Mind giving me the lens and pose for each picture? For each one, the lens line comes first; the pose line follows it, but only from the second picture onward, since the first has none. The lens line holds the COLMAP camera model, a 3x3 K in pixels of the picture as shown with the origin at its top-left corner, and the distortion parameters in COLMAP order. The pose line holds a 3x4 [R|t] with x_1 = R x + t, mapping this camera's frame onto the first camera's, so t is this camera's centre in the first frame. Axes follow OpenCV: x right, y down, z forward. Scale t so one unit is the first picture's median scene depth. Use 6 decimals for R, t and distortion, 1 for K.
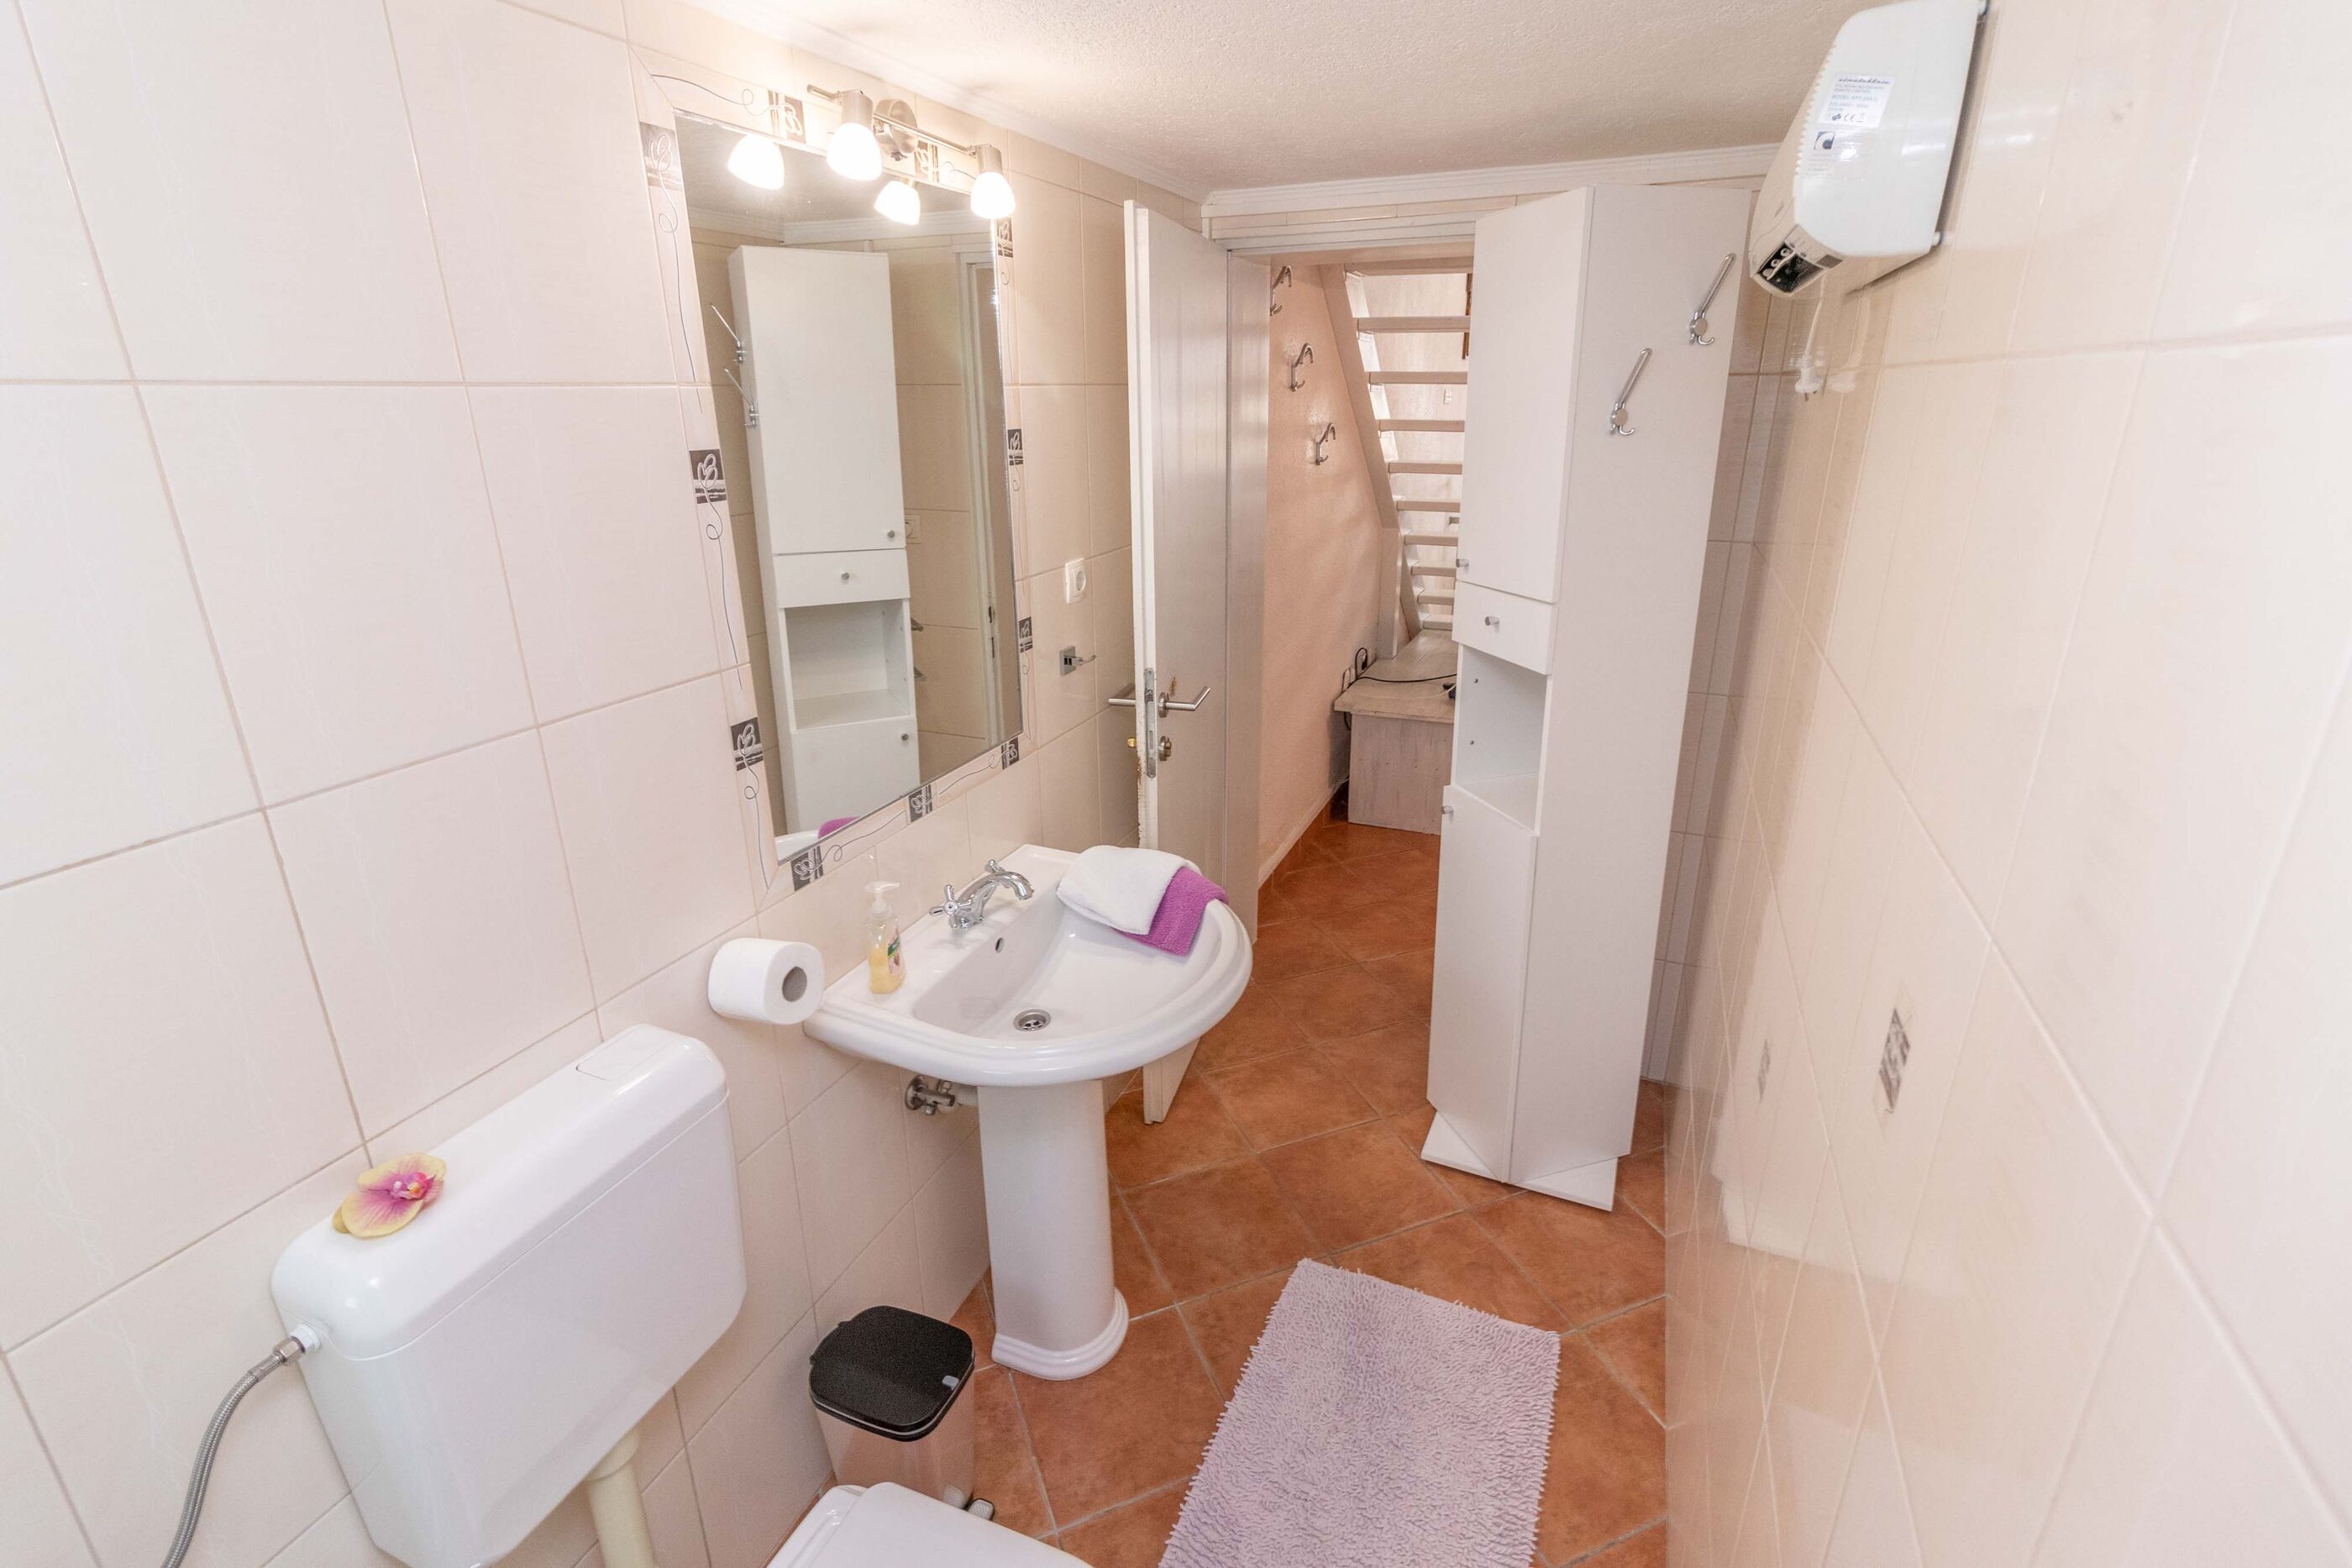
lens RADIAL K [[1078.8, 0, 1176.9], [0, 1078.8, 755.0], [0, 0, 1]] dist [0.002612, -0.000239]
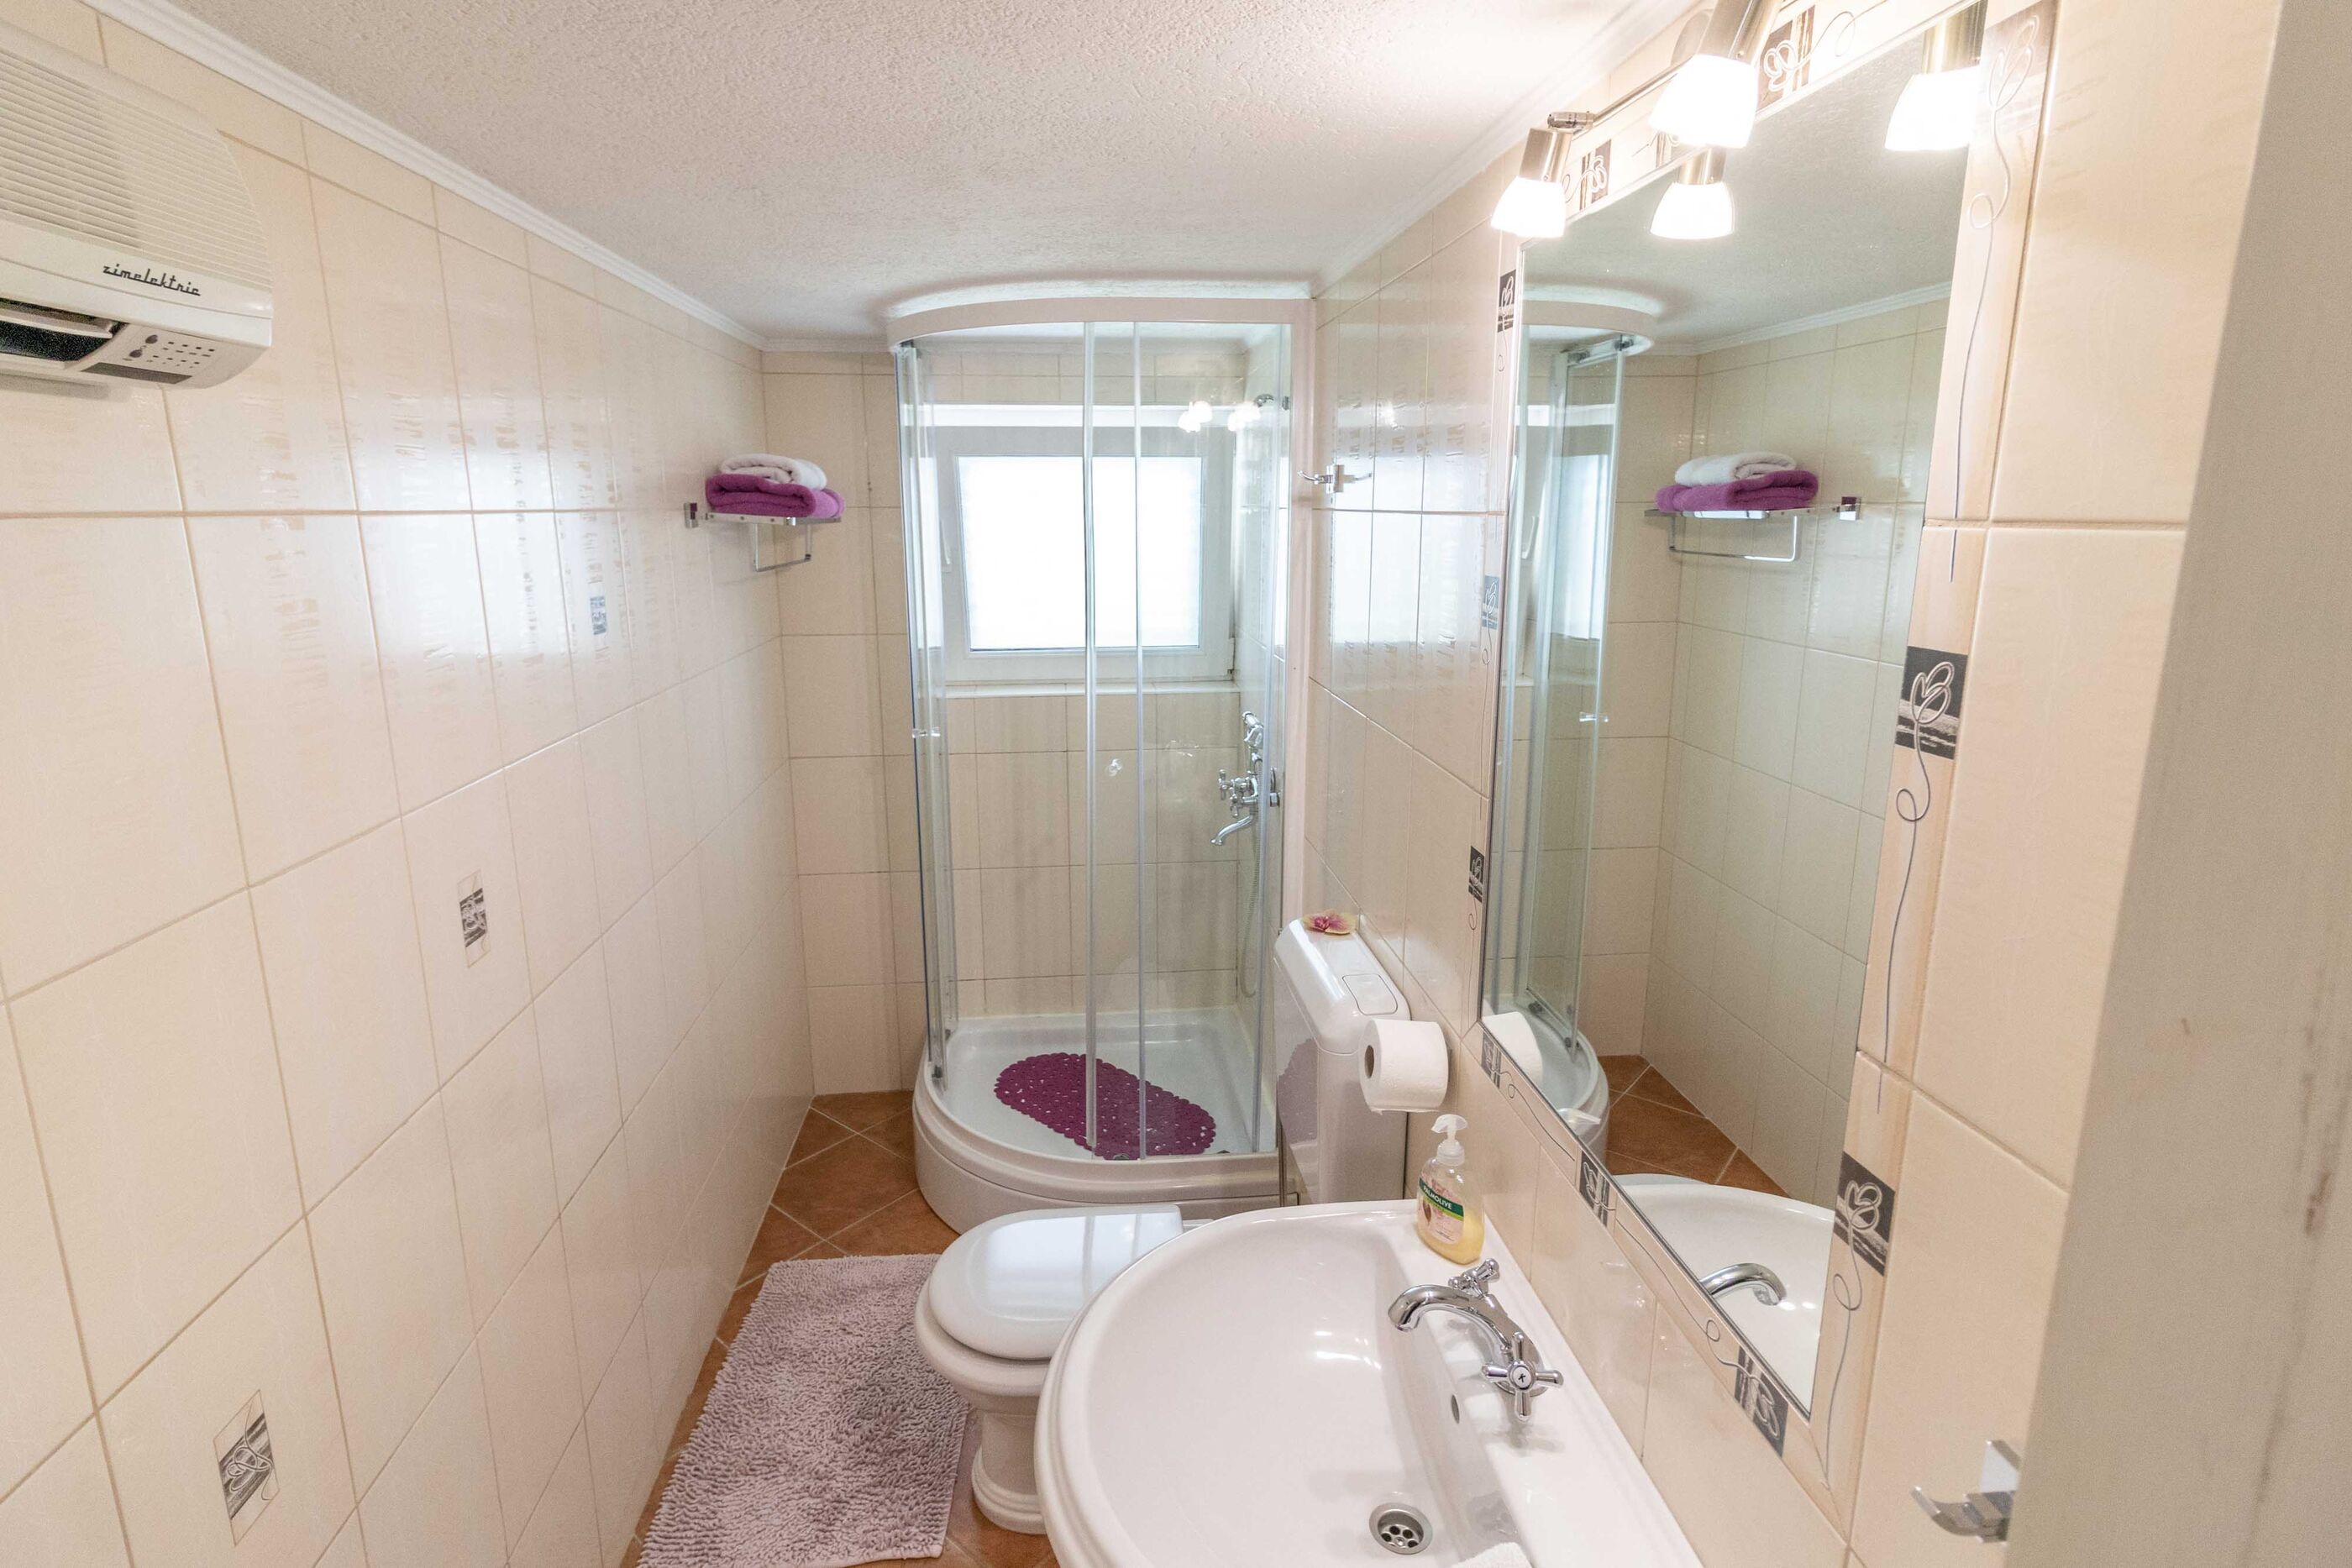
lens RADIAL K [[1078.8, 0, 1176.9], [0, 1078.8, 755.0], [0, 0, 1]] dist [0.002612, -0.000239]
pose [[-0.864552, 0.114903, -0.489232, 0.219847], [-0.160248, 0.859657, 0.485087, -0.395611], [0.476310, 0.497782, -0.724805, 1.137020]]
